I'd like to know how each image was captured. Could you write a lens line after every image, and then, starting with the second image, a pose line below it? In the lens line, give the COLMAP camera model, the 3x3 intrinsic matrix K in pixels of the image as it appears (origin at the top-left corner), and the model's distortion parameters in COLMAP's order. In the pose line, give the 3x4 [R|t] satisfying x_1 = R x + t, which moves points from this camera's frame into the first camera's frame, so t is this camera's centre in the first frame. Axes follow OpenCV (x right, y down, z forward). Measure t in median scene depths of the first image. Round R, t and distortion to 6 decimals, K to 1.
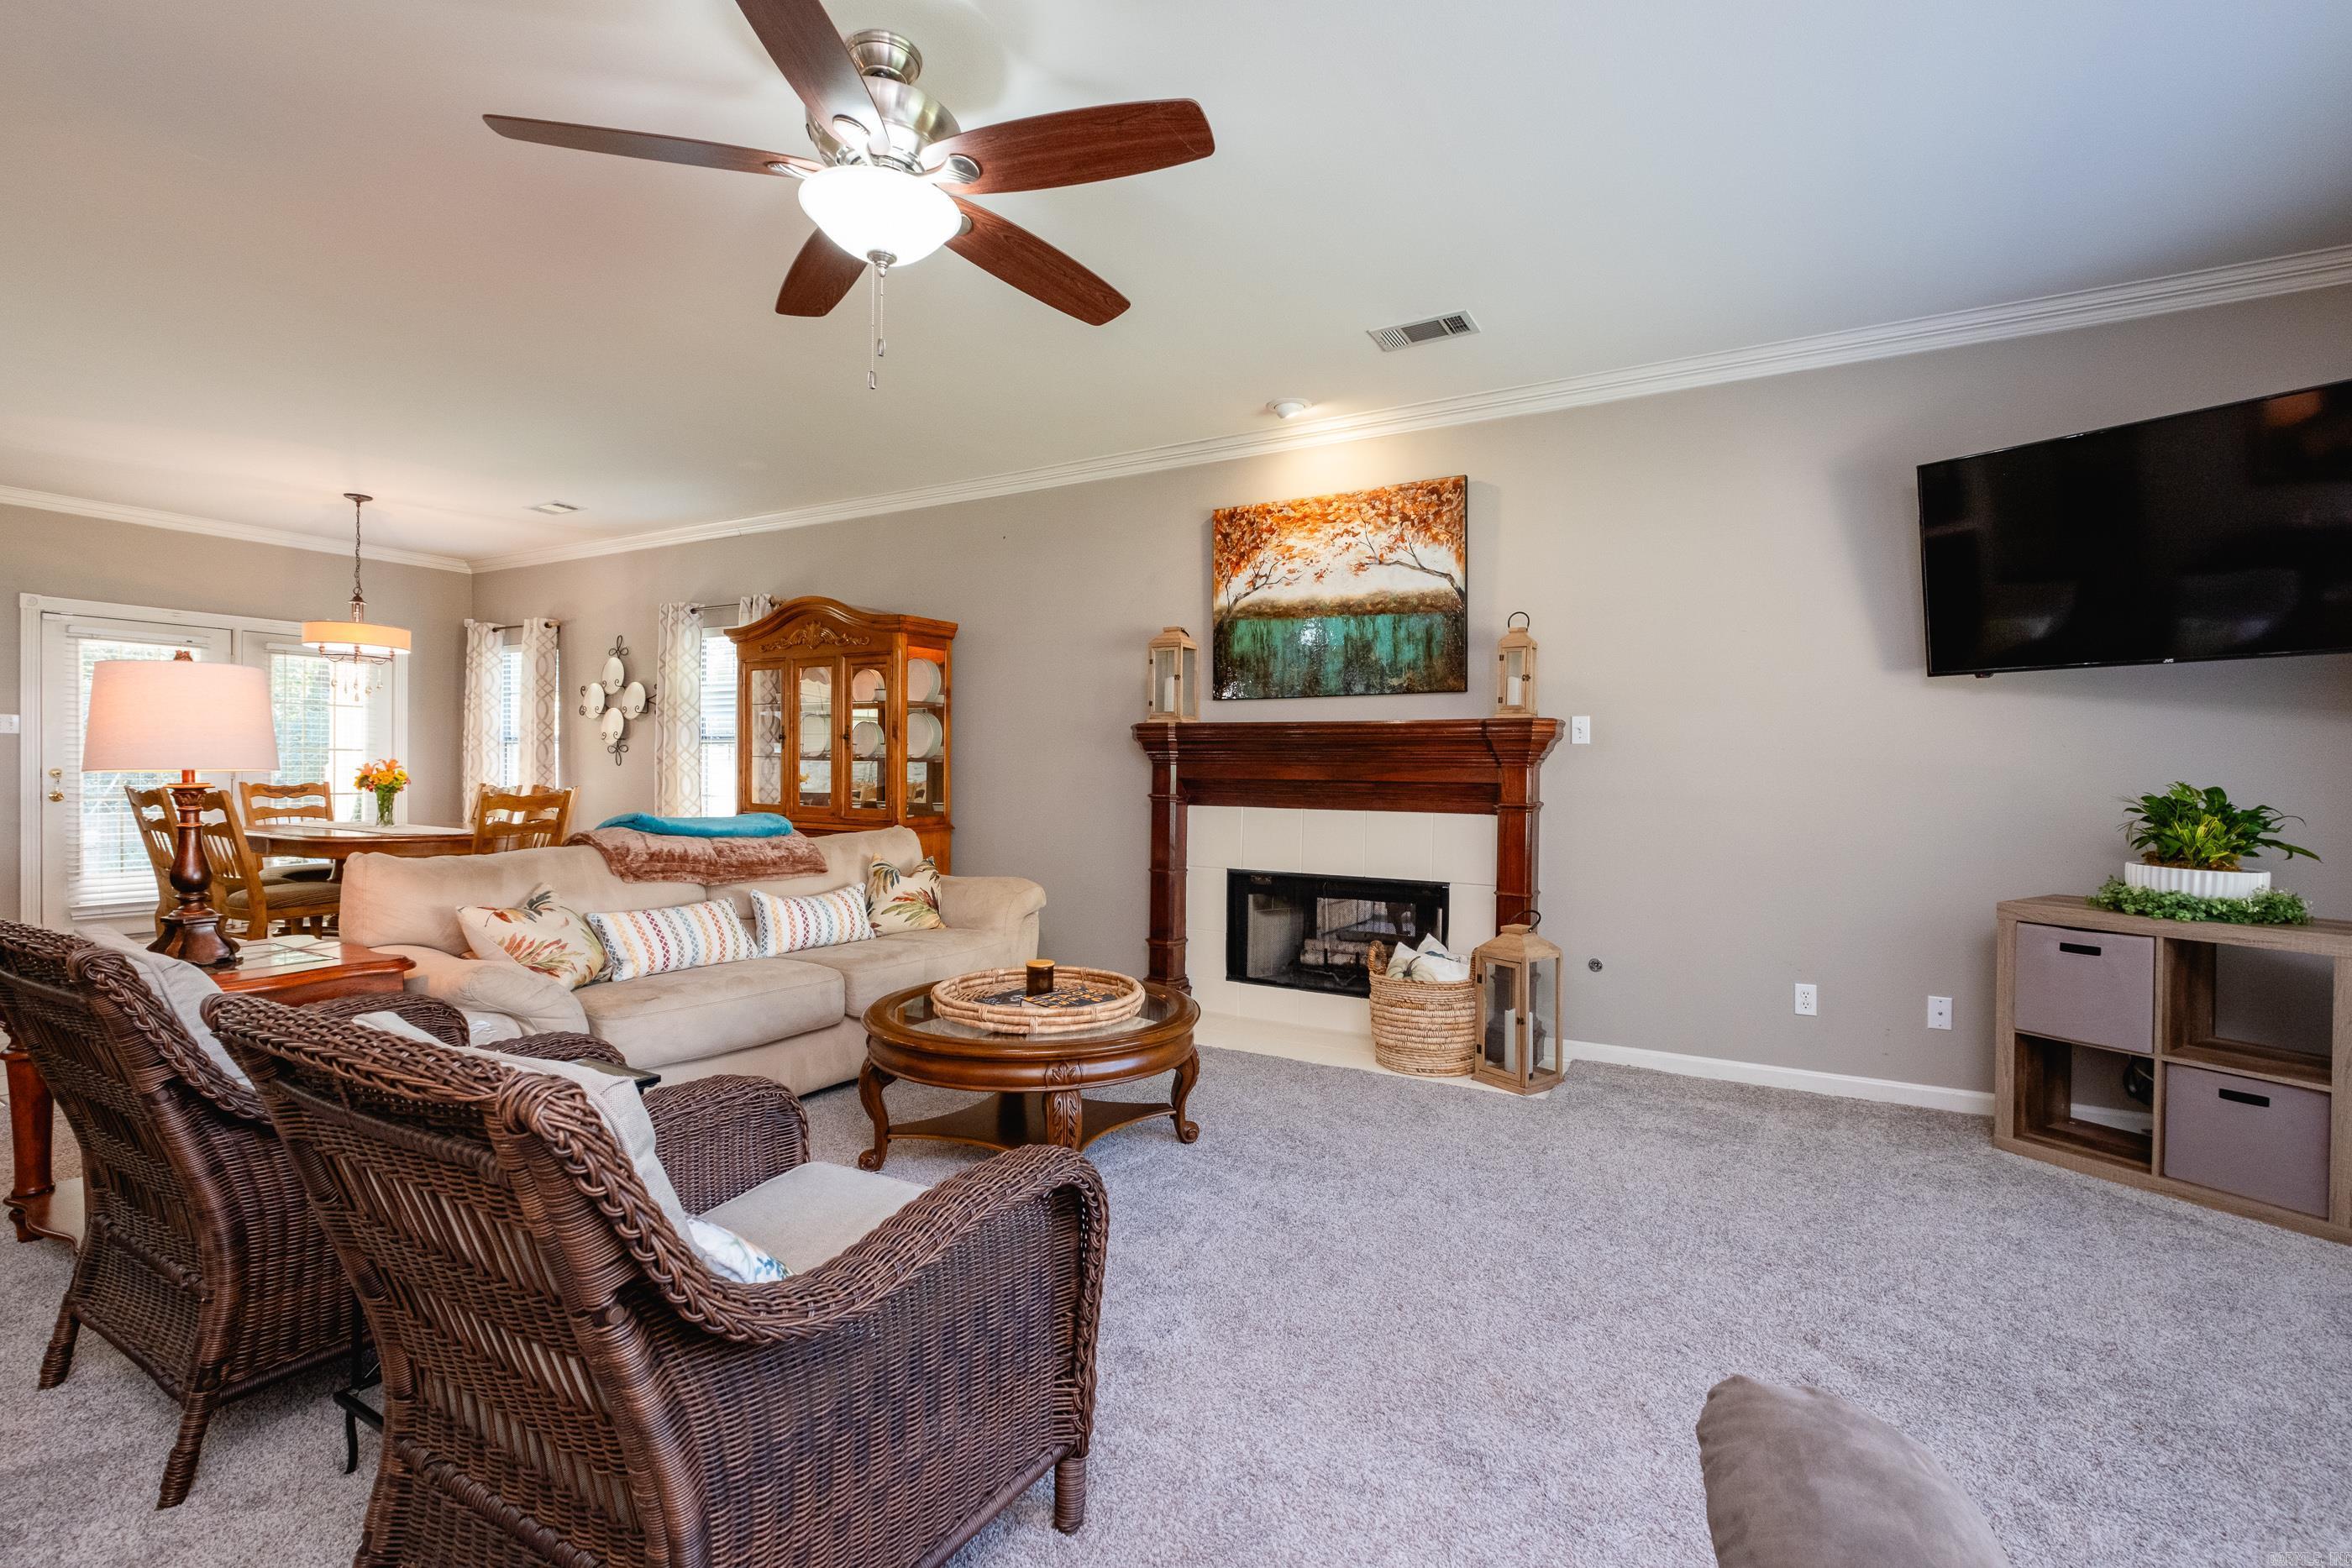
lens RADIAL K [[1051.2, 0, 1180.2], [0, 1051.2, 781.9], [0, 0, 1]] dist [0.004892, -0.005804]
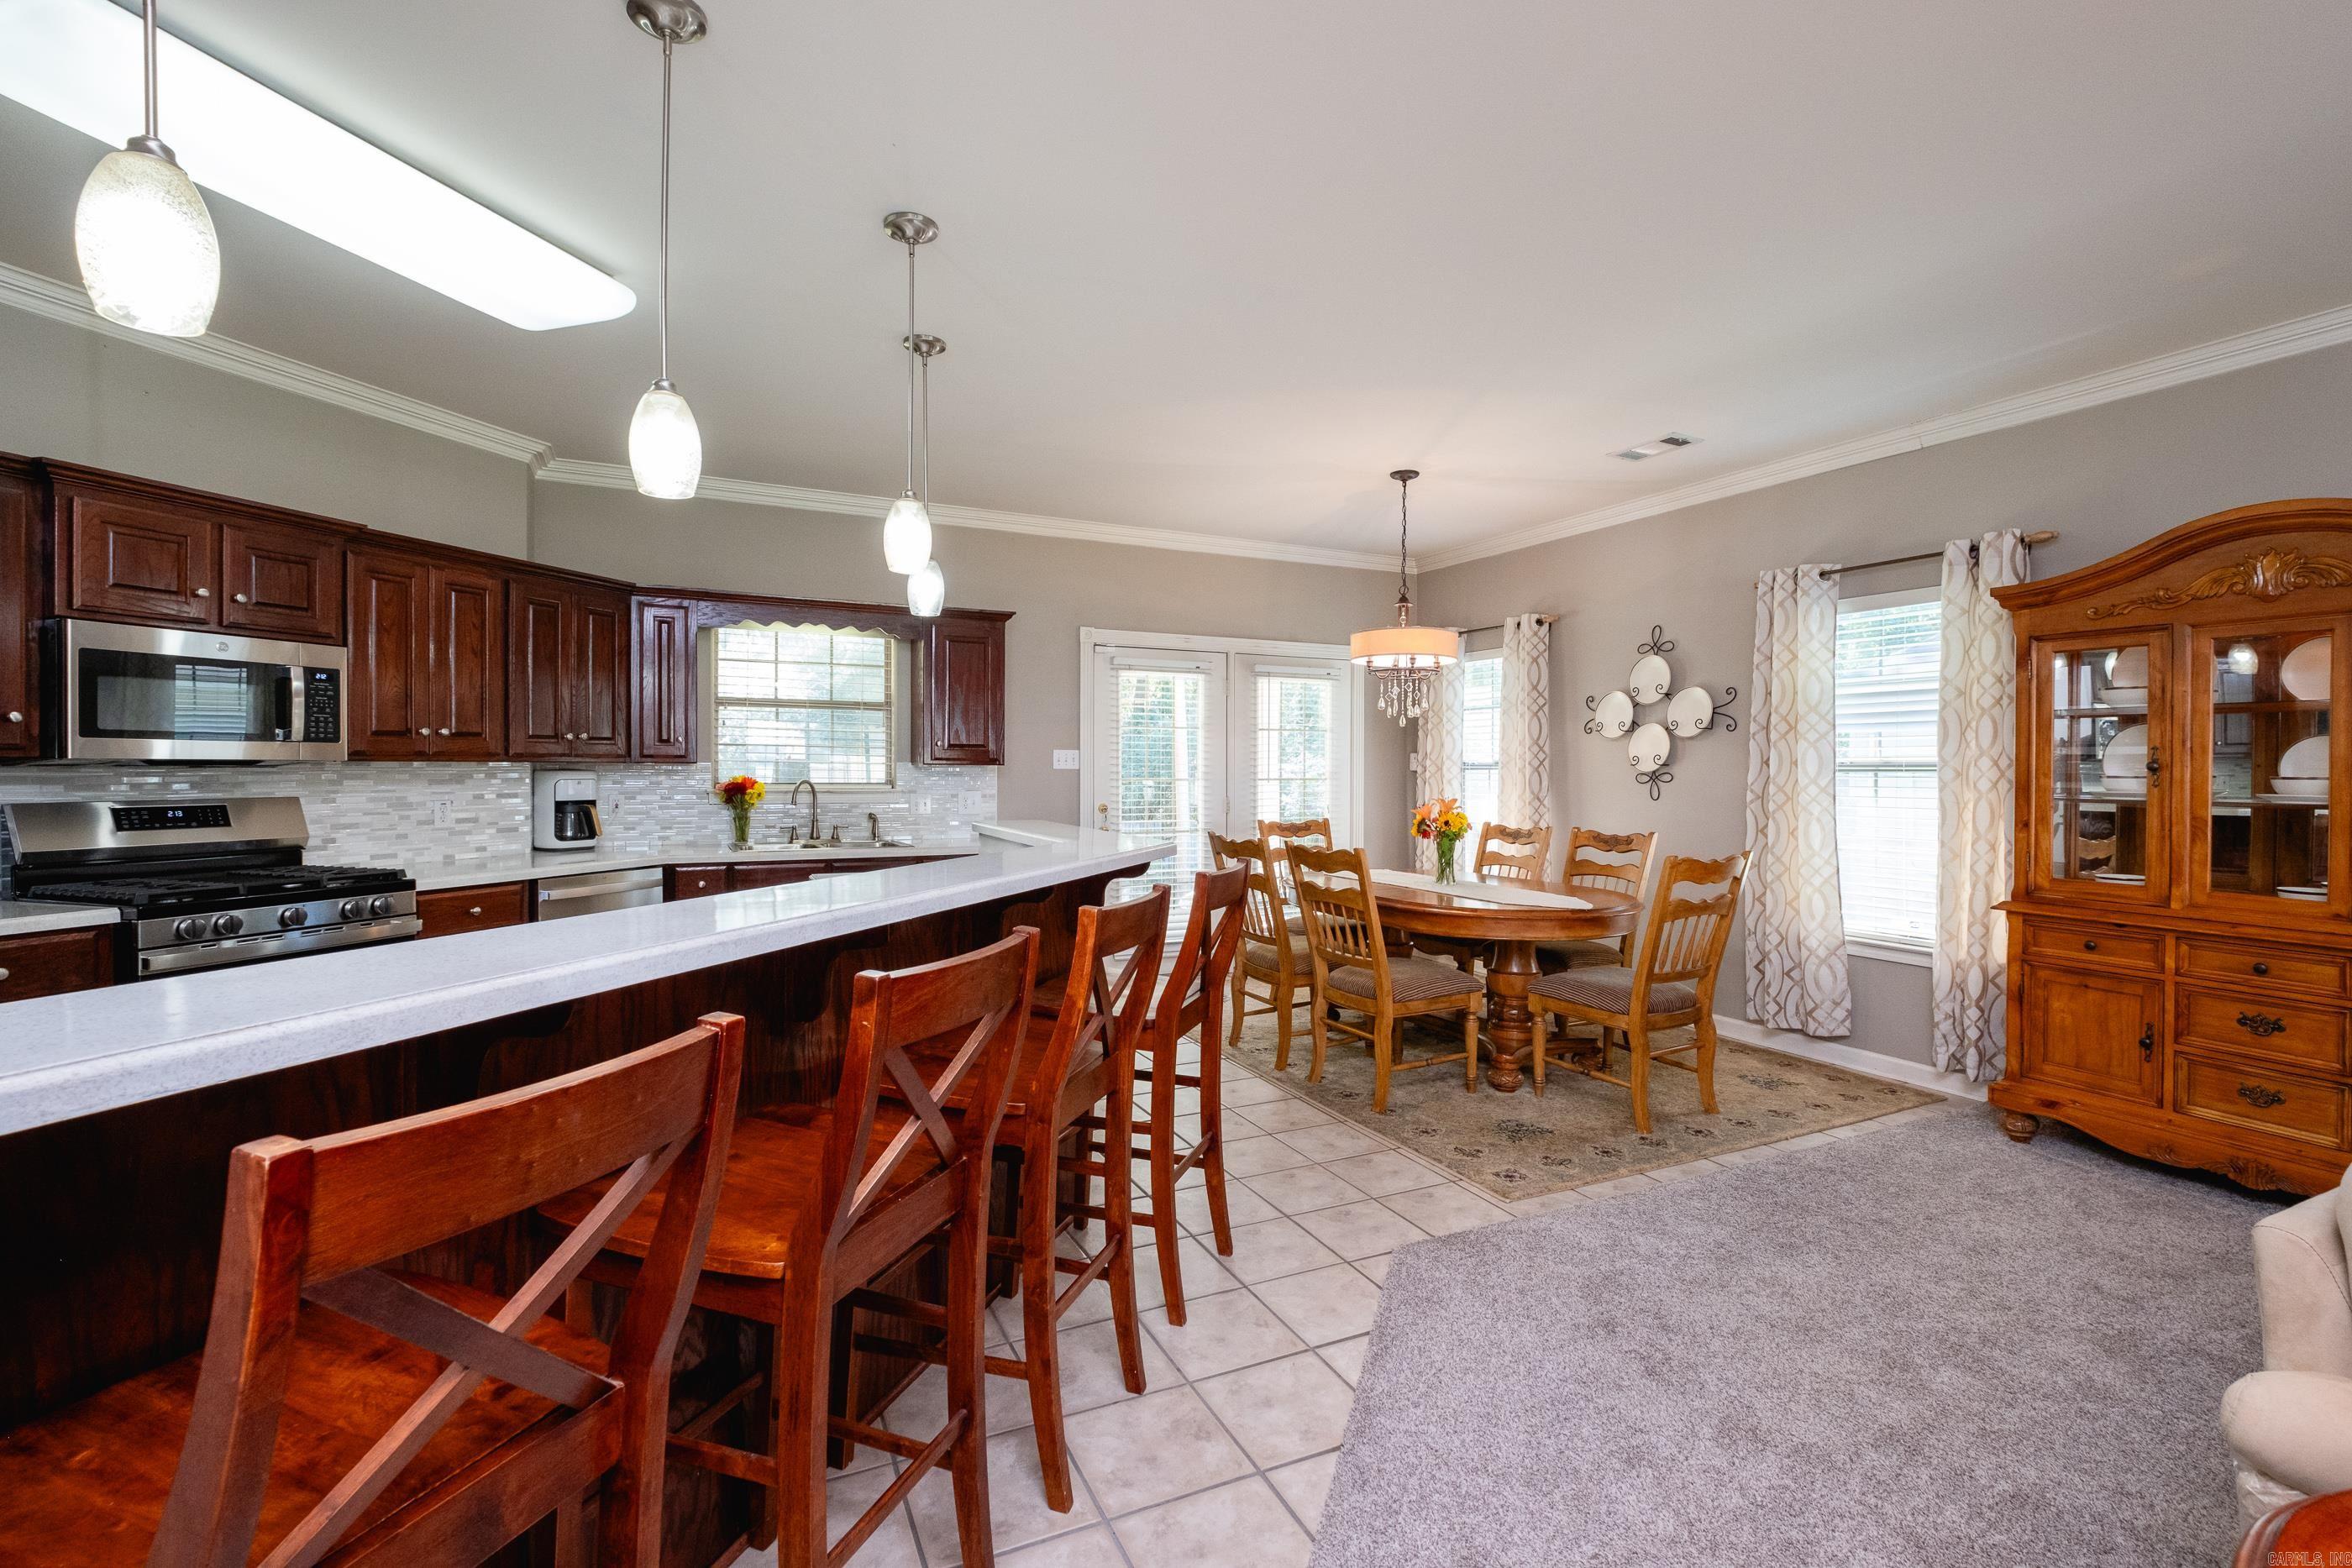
lens RADIAL K [[1051.2, 0, 1180.2], [0, 1051.2, 781.9], [0, 0, 1]] dist [0.004892, -0.005804]
pose [[0.828899, -0.002267, -0.559394, -0.608818], [-0.000437, 0.999989, -0.004699, -0.038280], [0.559398, 0.004140, 0.828889, 0.299595]]
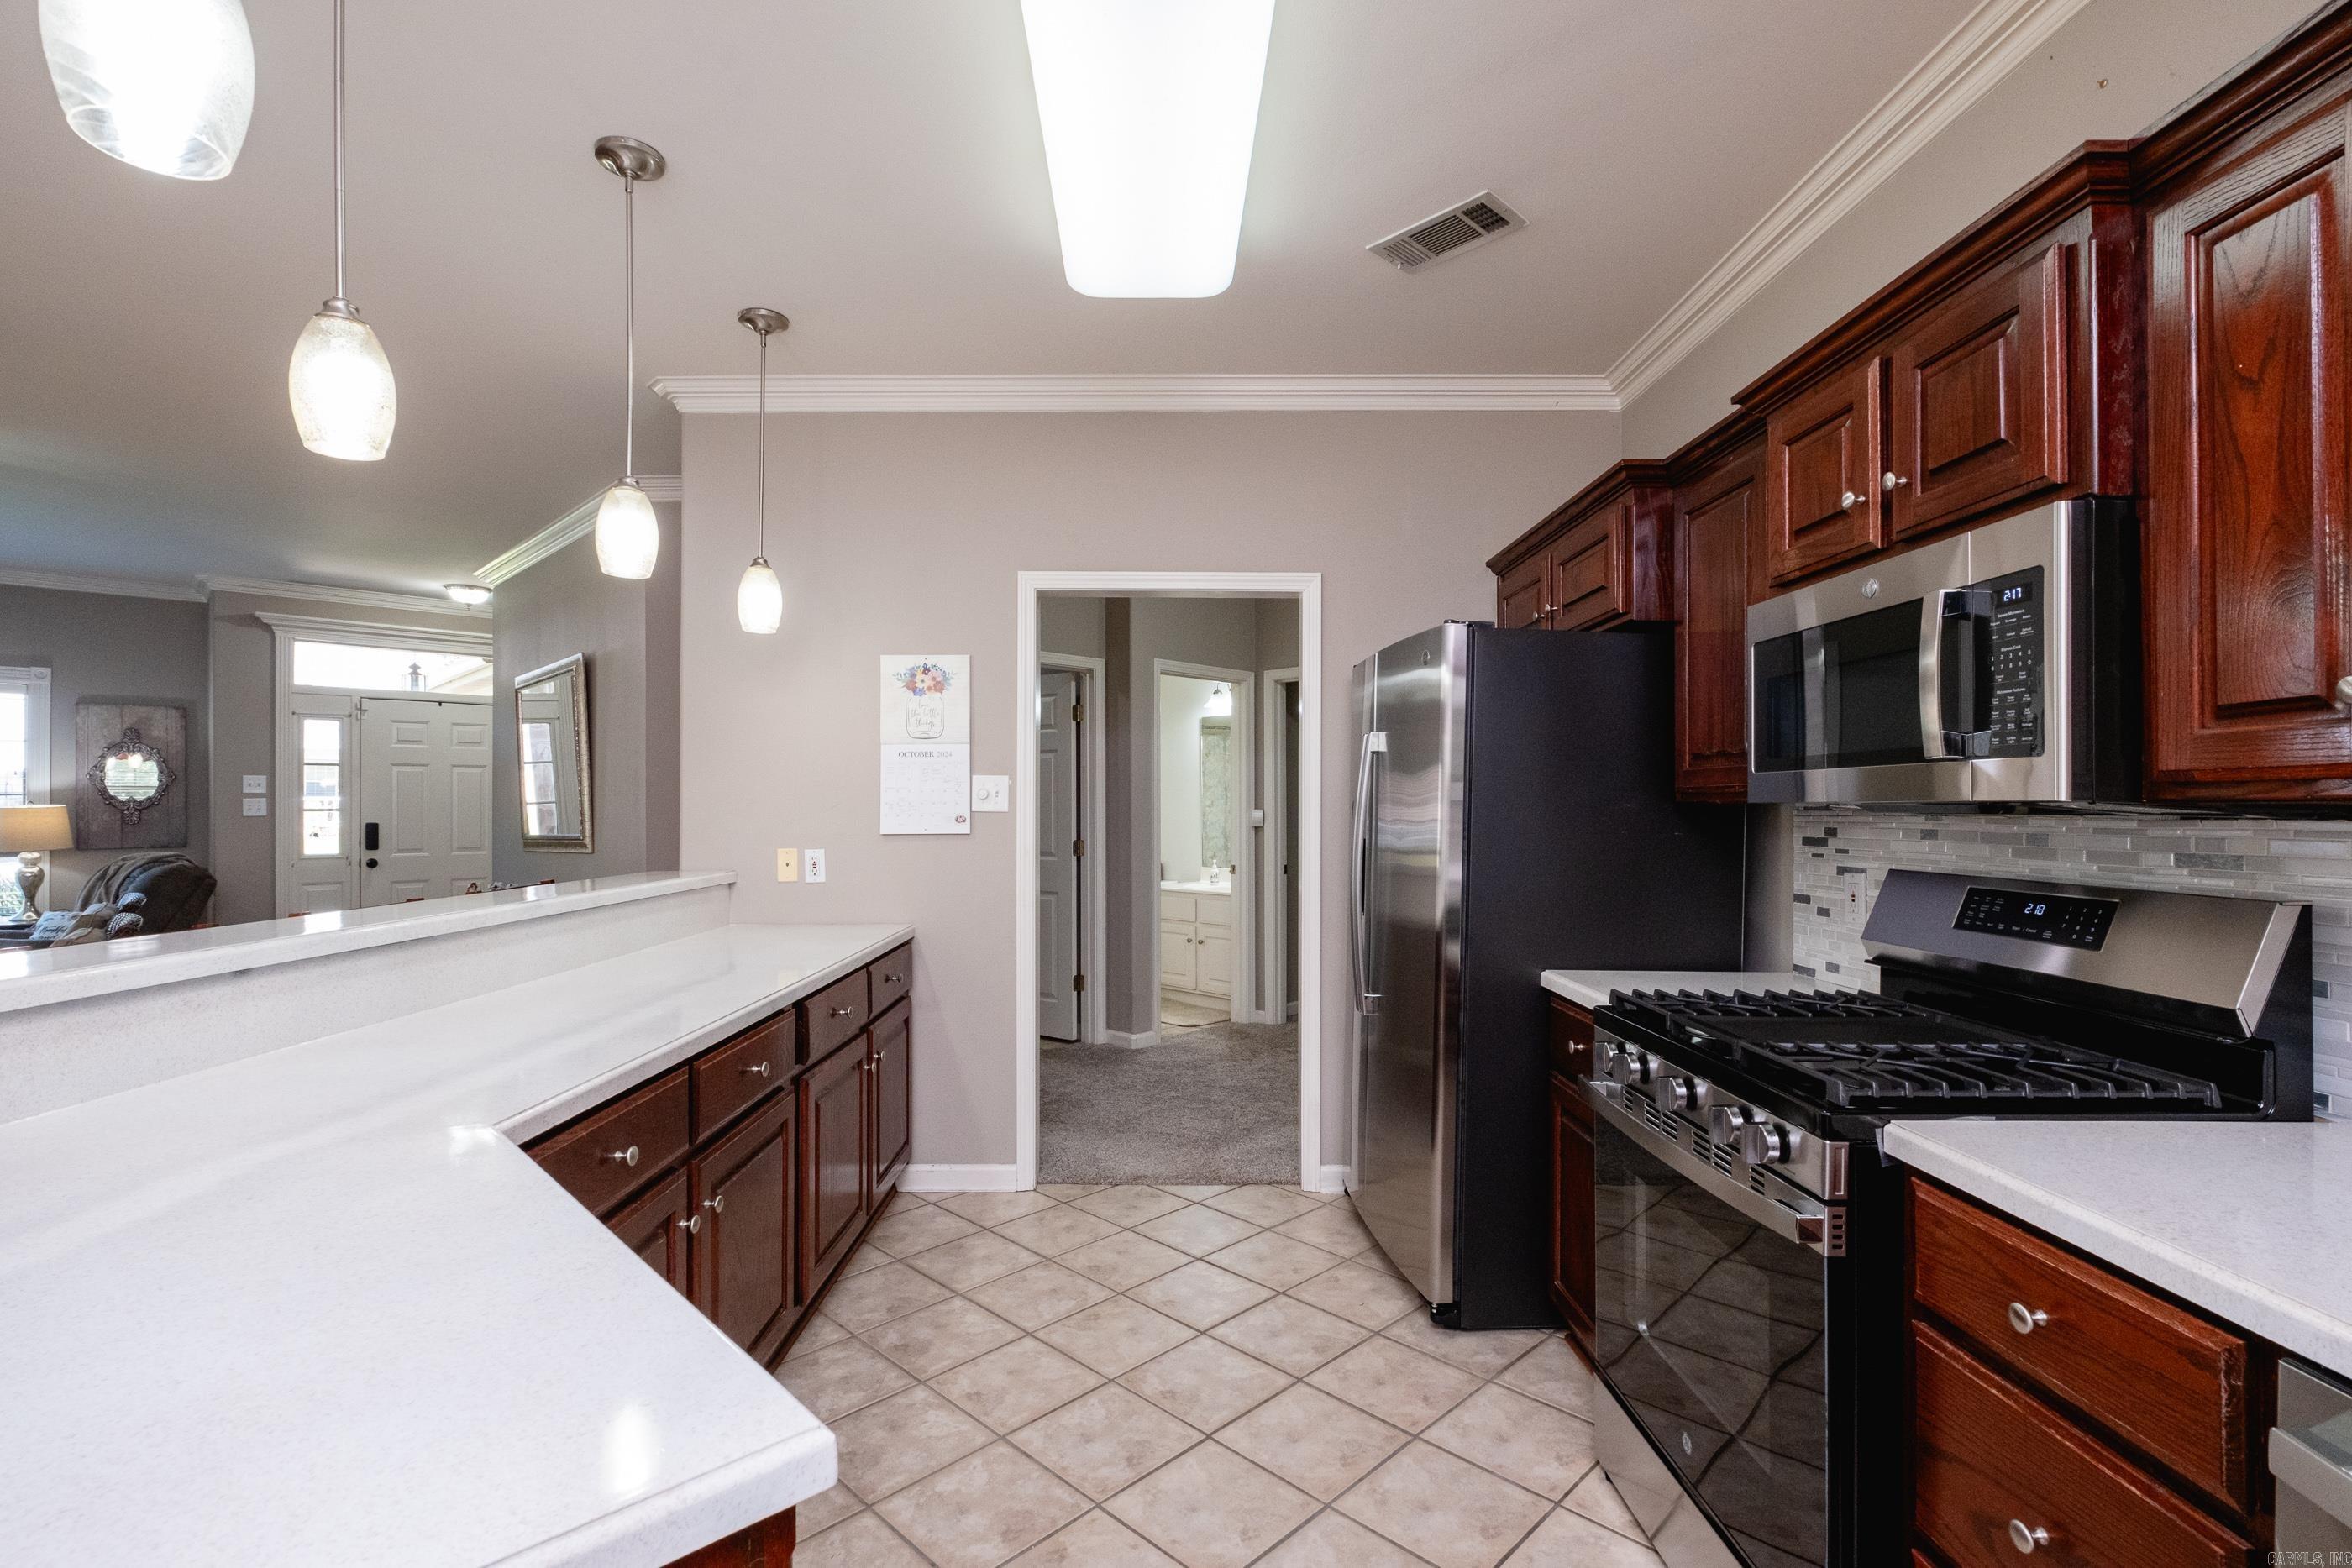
lens RADIAL K [[1065.2, 0, 1172.4], [0, 1065.2, 801.4], [0, 0, 1]] dist [0.003437, -0.006568]
pose [[-0.965713, -0.011812, 0.259345, -1.367753], [-0.009479, 0.999903, 0.010246, -0.057414], [-0.259440, 0.007437, -0.965730, 0.927106]]
